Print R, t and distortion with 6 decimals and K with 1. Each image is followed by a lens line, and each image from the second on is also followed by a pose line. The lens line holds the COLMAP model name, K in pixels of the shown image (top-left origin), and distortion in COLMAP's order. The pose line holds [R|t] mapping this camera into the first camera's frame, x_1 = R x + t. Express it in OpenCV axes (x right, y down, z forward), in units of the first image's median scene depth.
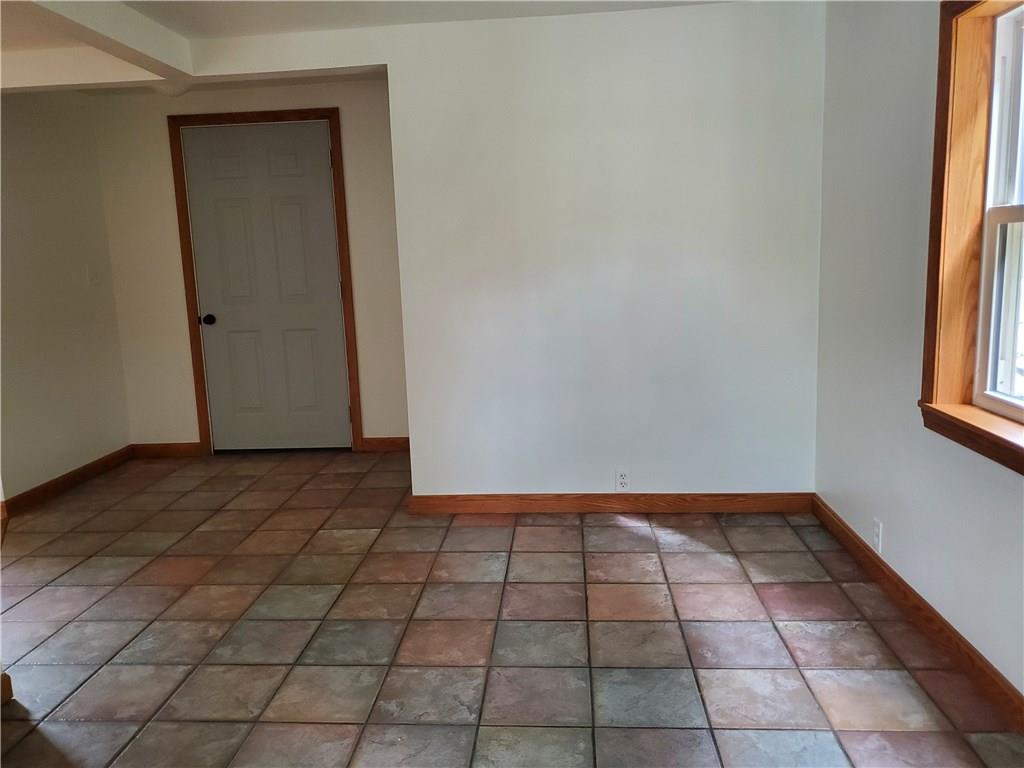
lens RADIAL K [[798.4, 0, 511.9], [0, 798.4, 381.3], [0, 0, 1]] dist [0.032882, -0.034487]
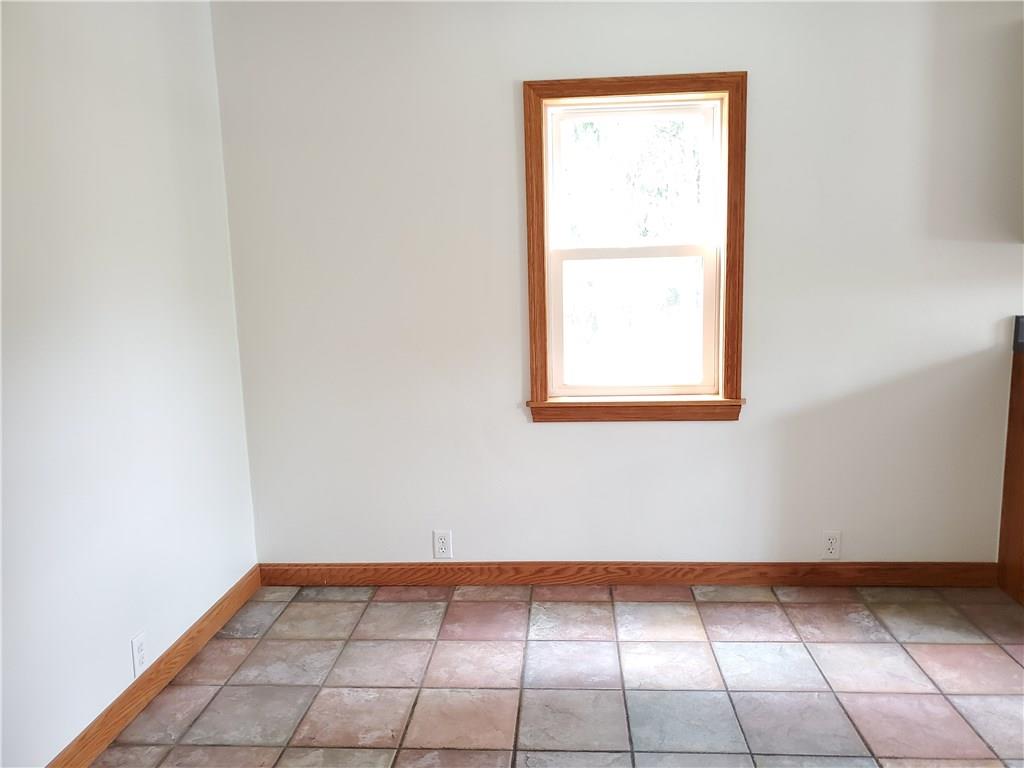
lens RADIAL K [[798.4, 0, 511.9], [0, 798.4, 381.3], [0, 0, 1]] dist [0.032882, -0.034487]
pose [[-0.001434, -0.115178, 0.993344, -0.625720], [0.187387, 0.975718, 0.113405, -0.136245], [-0.982285, 0.186302, 0.020184, 0.903108]]
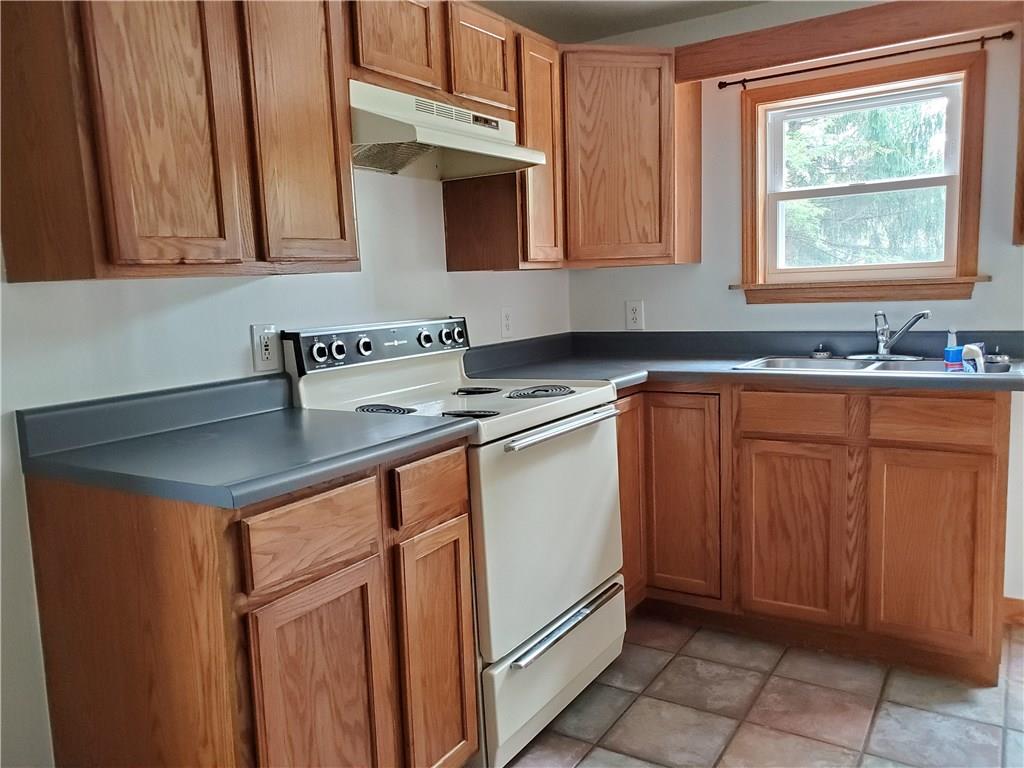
lens RADIAL K [[798.4, 0, 511.9], [0, 798.4, 381.3], [0, 0, 1]] dist [0.032882, -0.034487]
pose [[-0.880574, 0.013612, 0.473713, -0.169582], [0.145249, 0.959233, 0.242437, -0.087297], [-0.451100, 0.282290, -0.846653, 0.590726]]
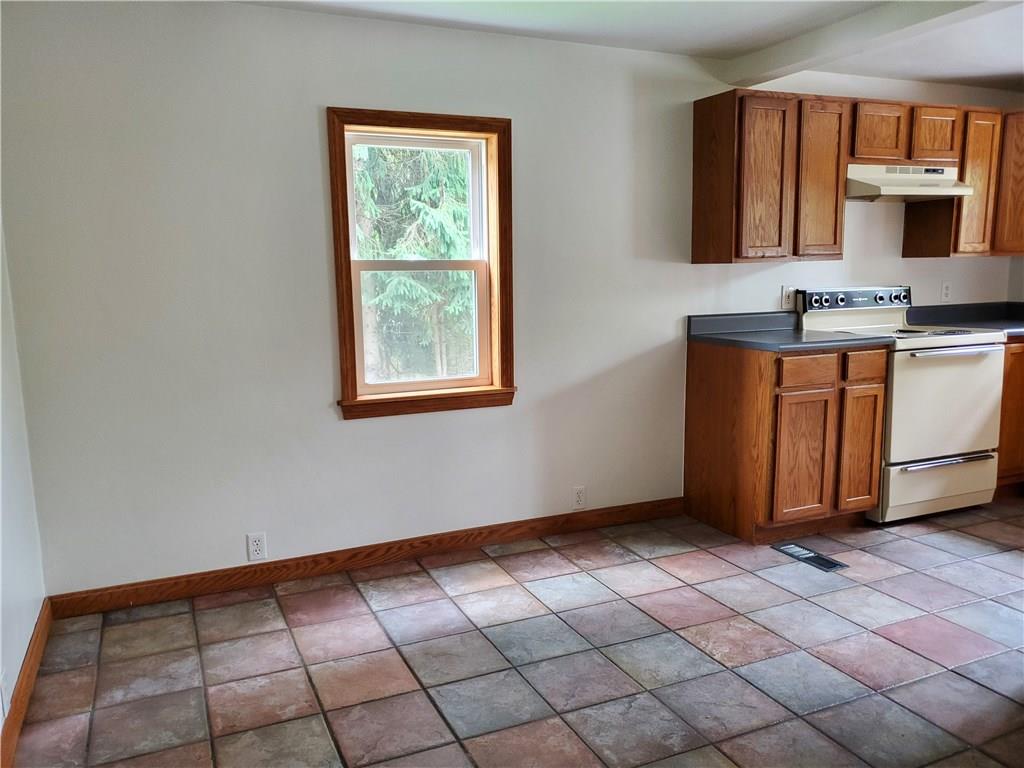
lens RADIAL K [[799.7, 0, 500.8], [0, 799.7, 392.0], [0, 0, 1]] dist [0.014420, 0.003765]
pose [[-0.465727, -0.094807, 0.879835, -0.700012], [0.173055, 0.965290, 0.195619, -0.184664], [-0.867842, 0.243365, -0.433155, 1.212618]]
